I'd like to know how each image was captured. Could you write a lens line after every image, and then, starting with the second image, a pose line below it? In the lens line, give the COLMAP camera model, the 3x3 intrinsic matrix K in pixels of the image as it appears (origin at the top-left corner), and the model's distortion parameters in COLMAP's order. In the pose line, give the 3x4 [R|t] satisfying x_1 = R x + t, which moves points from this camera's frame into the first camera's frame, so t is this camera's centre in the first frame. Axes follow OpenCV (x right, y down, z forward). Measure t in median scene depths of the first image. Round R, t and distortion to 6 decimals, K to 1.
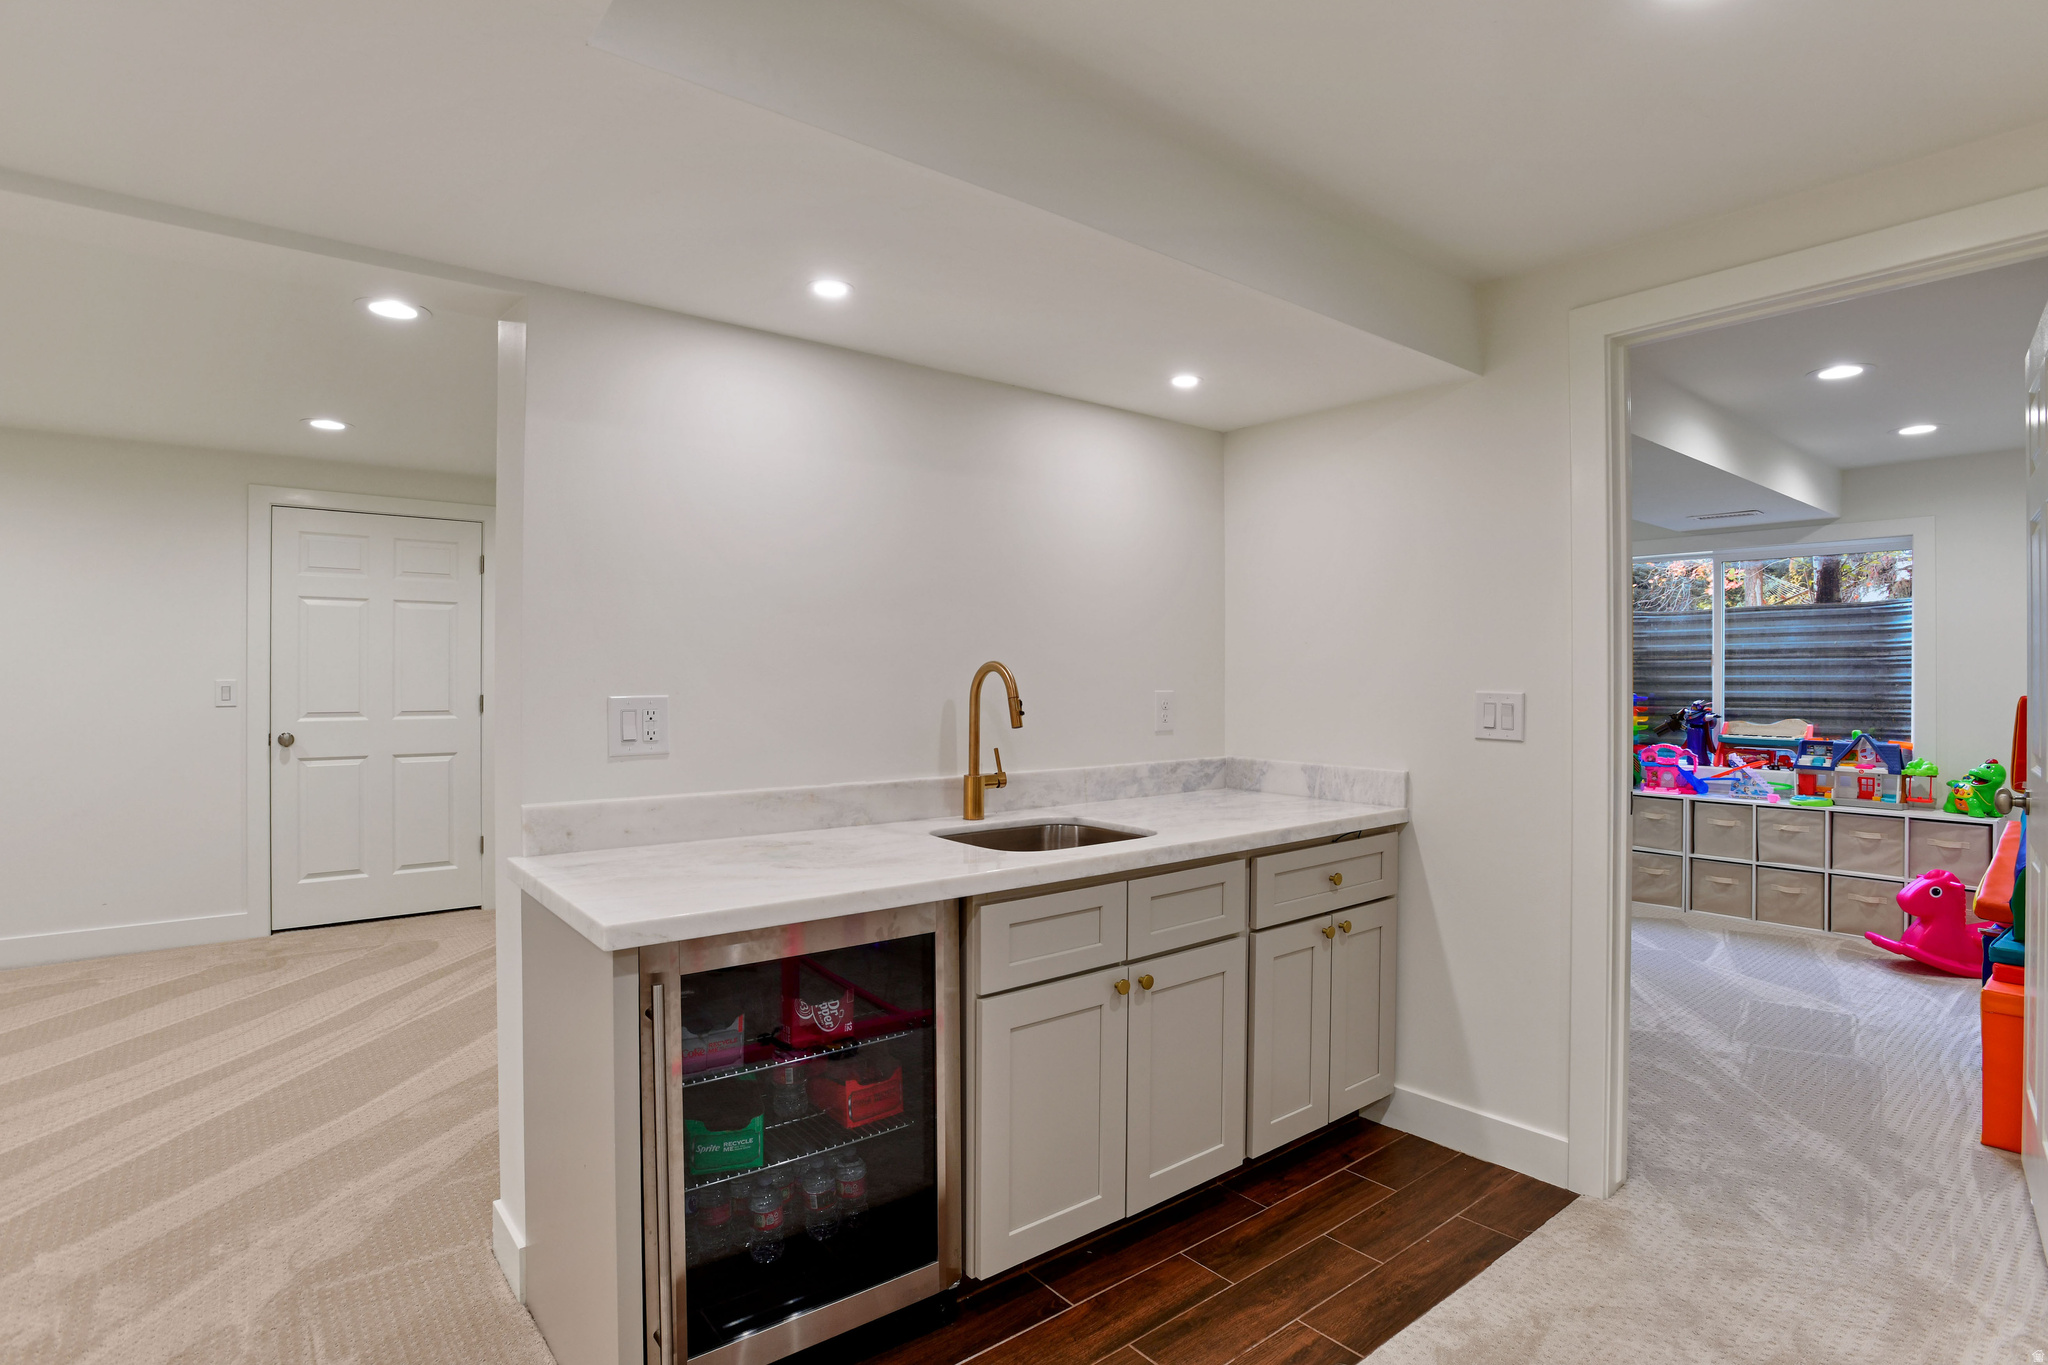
lens RADIAL K [[1004.2, 0, 1024.3], [0, 1004.2, 683.9], [0, 0, 1]] dist [-0.025343, 0.004328]
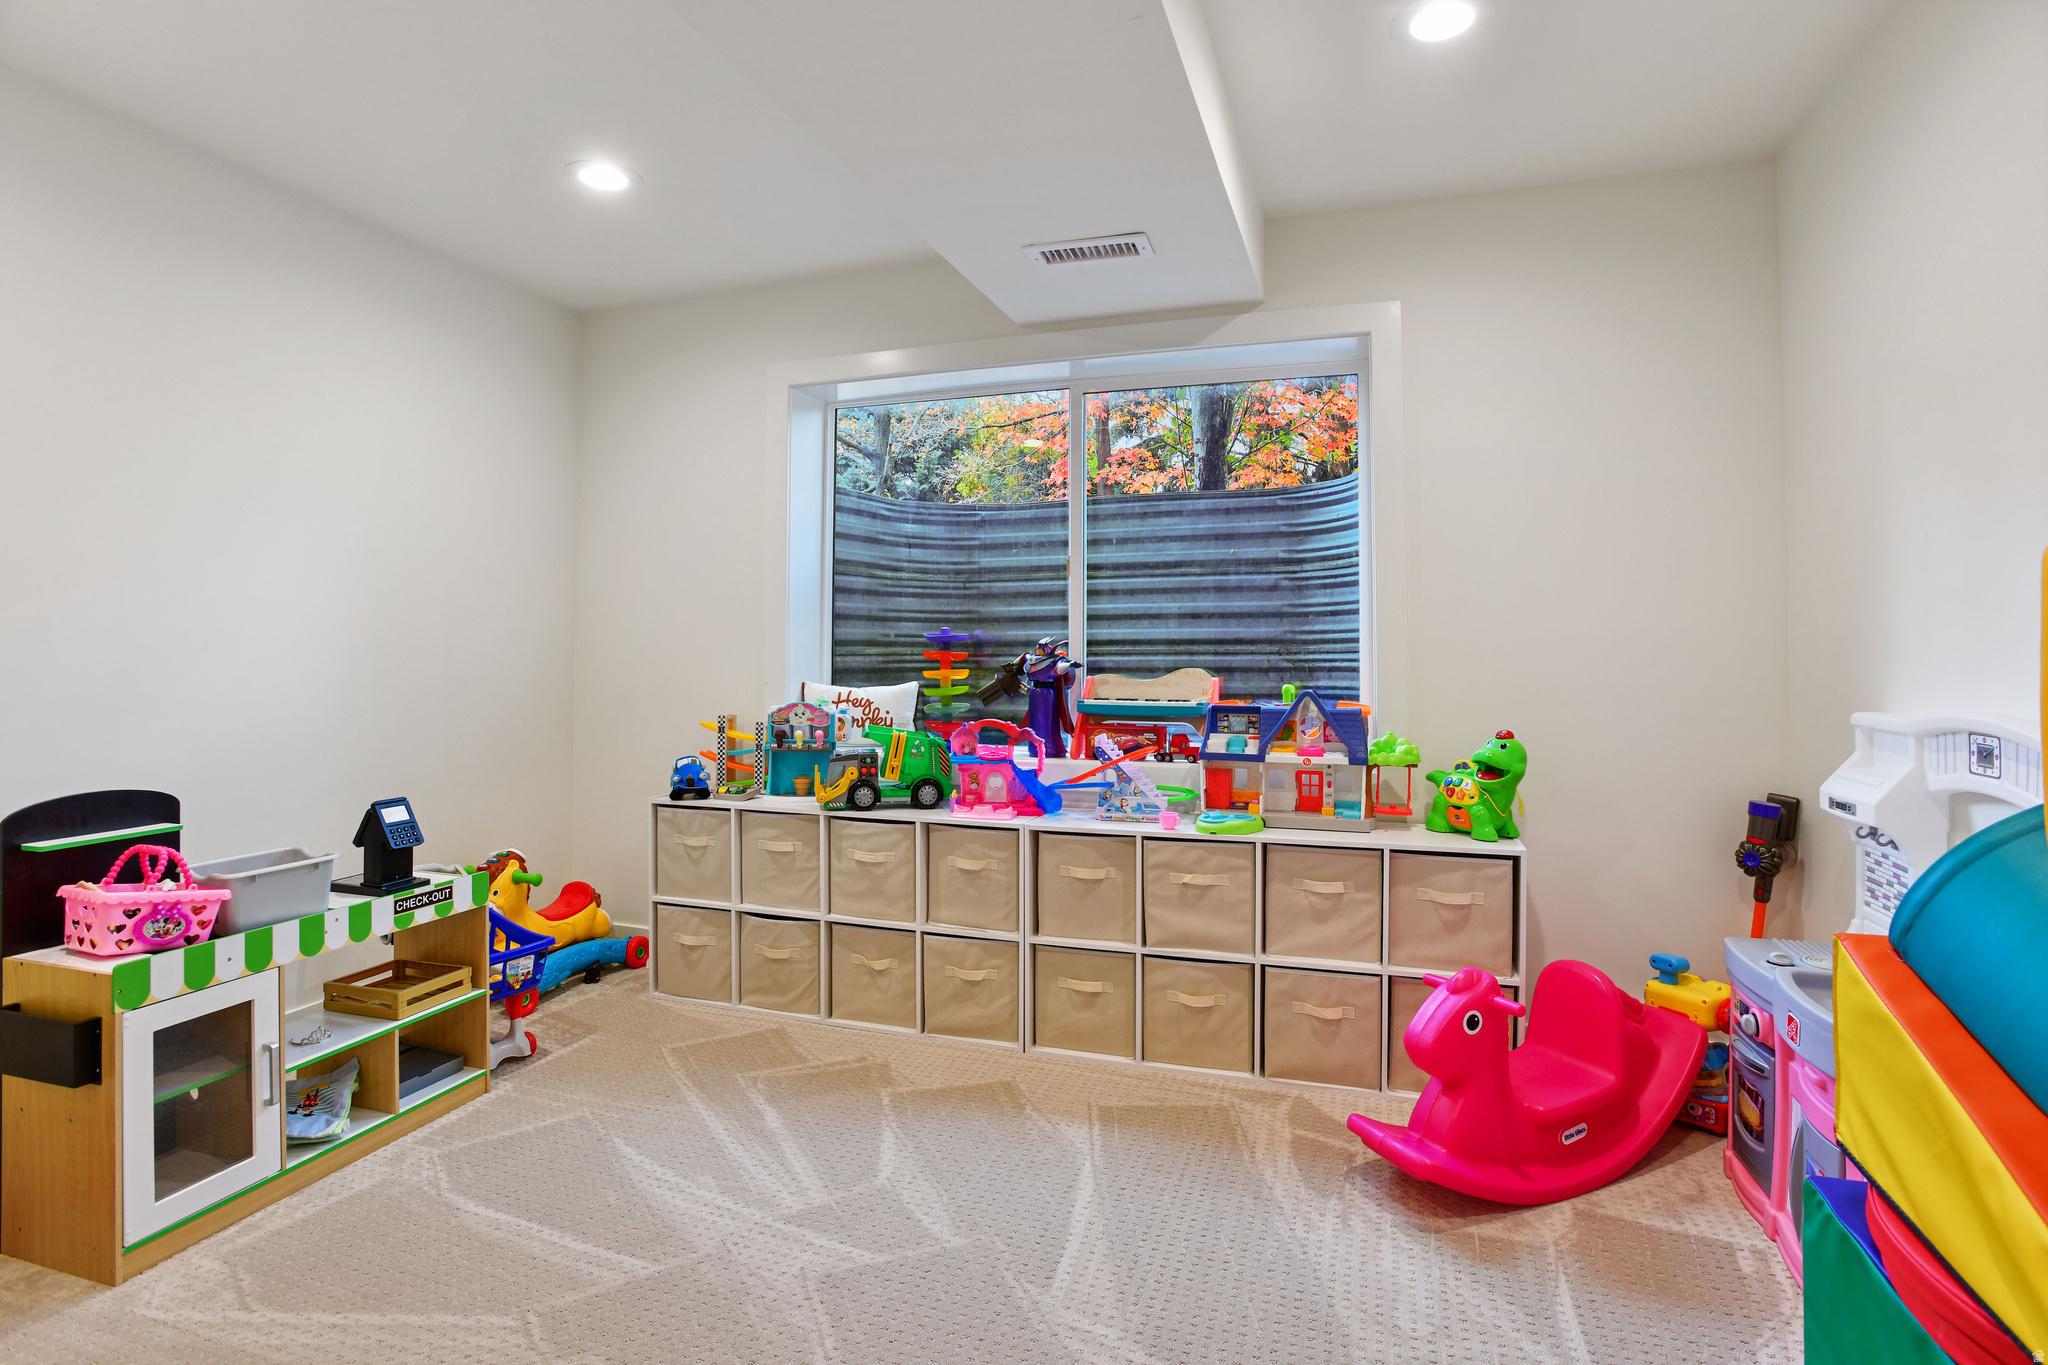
lens RADIAL K [[1004.2, 0, 1022.3], [0, 1004.2, 672.3], [0, 0, 1]] dist [-0.025343, 0.004328]
pose [[0.848933, -0.002788, 0.528494, 0.420823], [0.001654, 0.999995, 0.002619, 0.038062], [-0.528498, -0.001350, 0.848933, 0.603764]]
